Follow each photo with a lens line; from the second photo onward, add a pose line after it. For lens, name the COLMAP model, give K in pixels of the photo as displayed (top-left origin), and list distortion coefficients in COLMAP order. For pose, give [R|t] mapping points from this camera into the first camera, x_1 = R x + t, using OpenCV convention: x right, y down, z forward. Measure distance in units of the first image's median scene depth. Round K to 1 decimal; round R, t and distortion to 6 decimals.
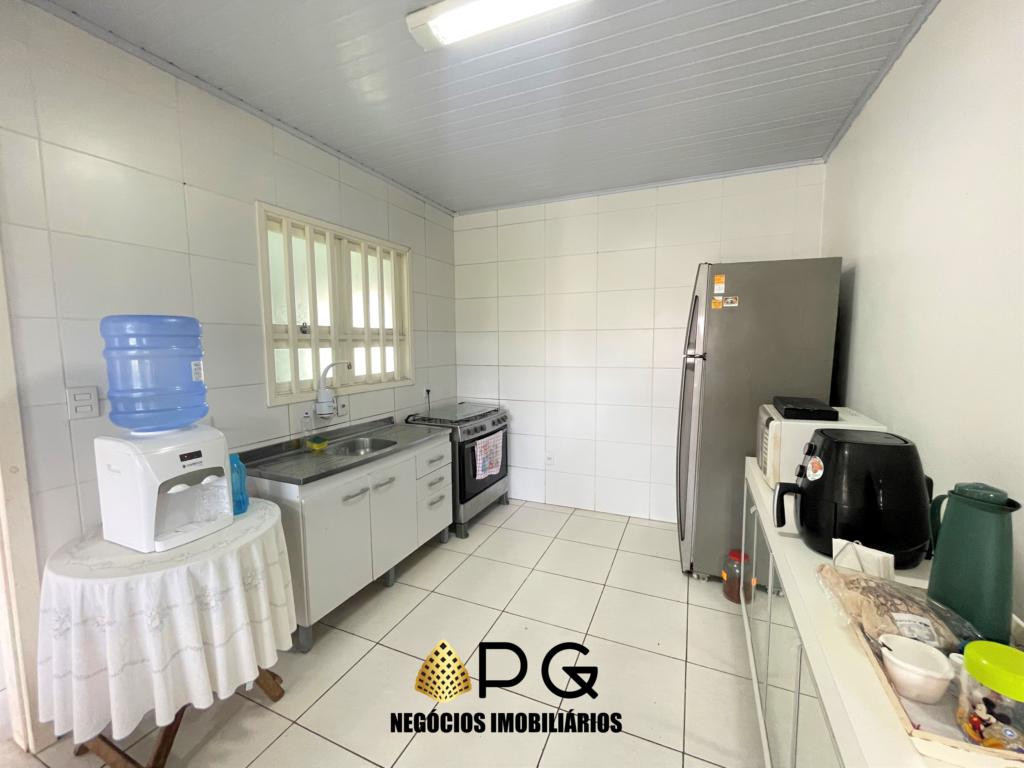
lens RADIAL K [[416.5, 0, 512.0], [0, 416.5, 384.0], [0, 0, 1]] dist [-0.001738, 0.000271]
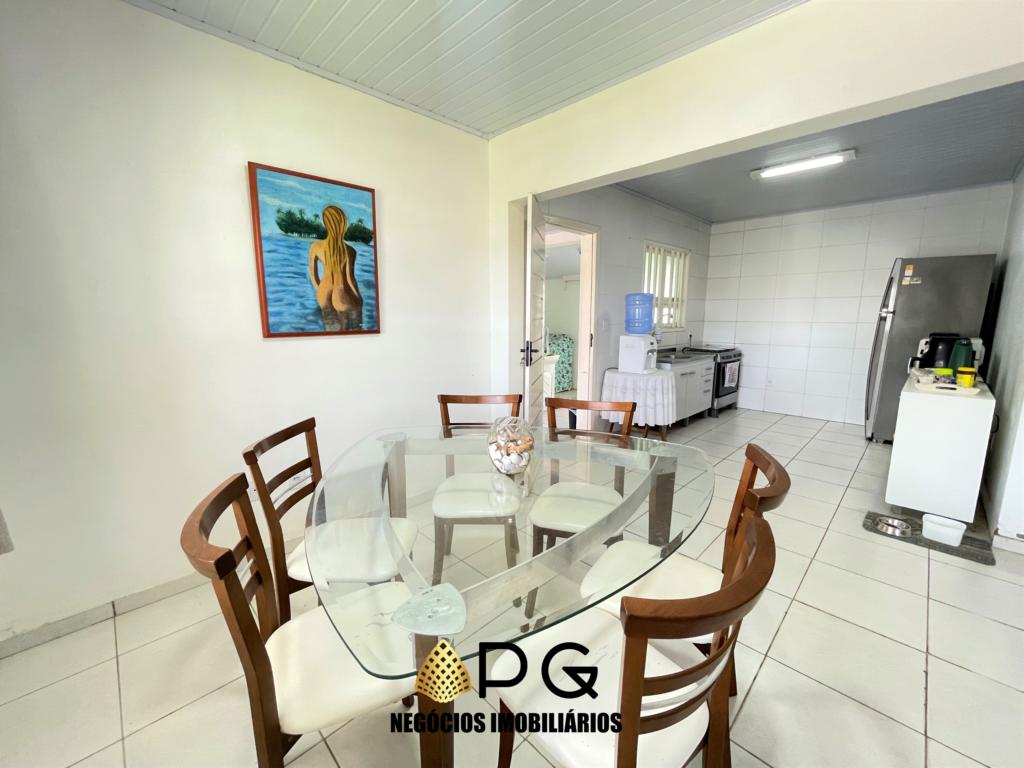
lens RADIAL K [[416.5, 0, 512.0], [0, 416.5, 384.0], [0, 0, 1]] dist [-0.001738, 0.000271]
pose [[0.931987, 0.066094, -0.356415, -0.362677], [-0.041236, 0.996185, 0.076907, 0.154088], [0.360138, -0.056979, 0.931157, -1.138306]]
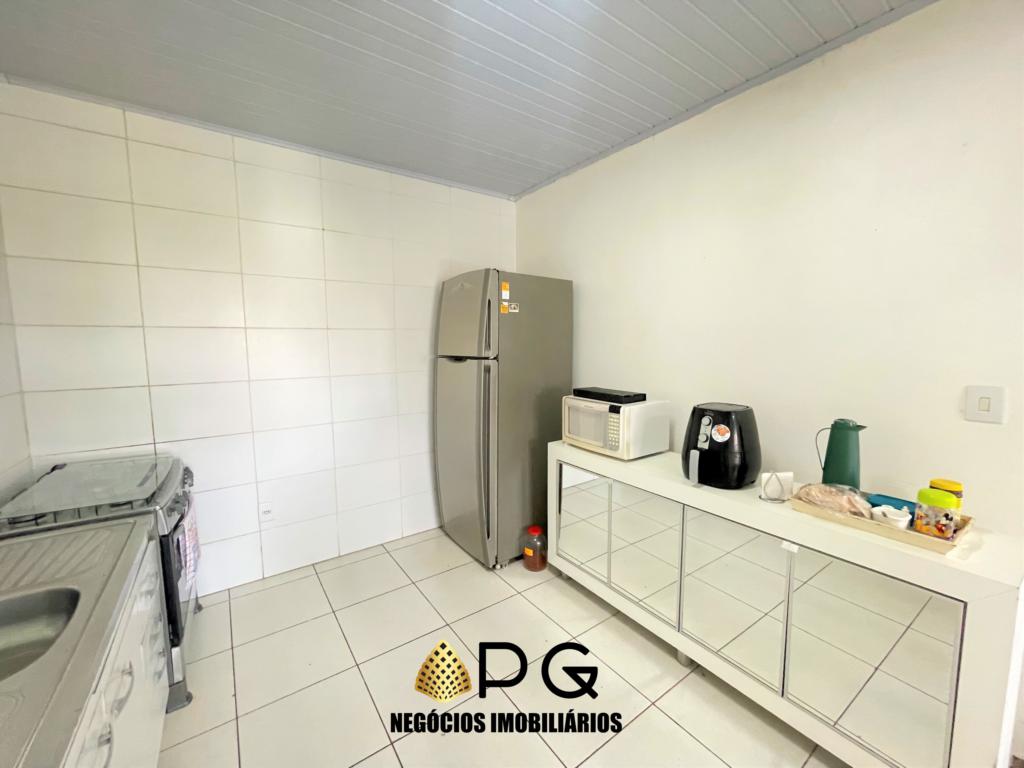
lens RADIAL K [[416.5, 0, 512.0], [0, 416.5, 384.0], [0, 0, 1]] dist [-0.001738, 0.000271]
pose [[0.508892, -0.086926, 0.856430, -0.402834], [0.087602, 0.994953, 0.048933, -0.046616], [-0.856361, 0.050123, 0.513938, 0.407201]]
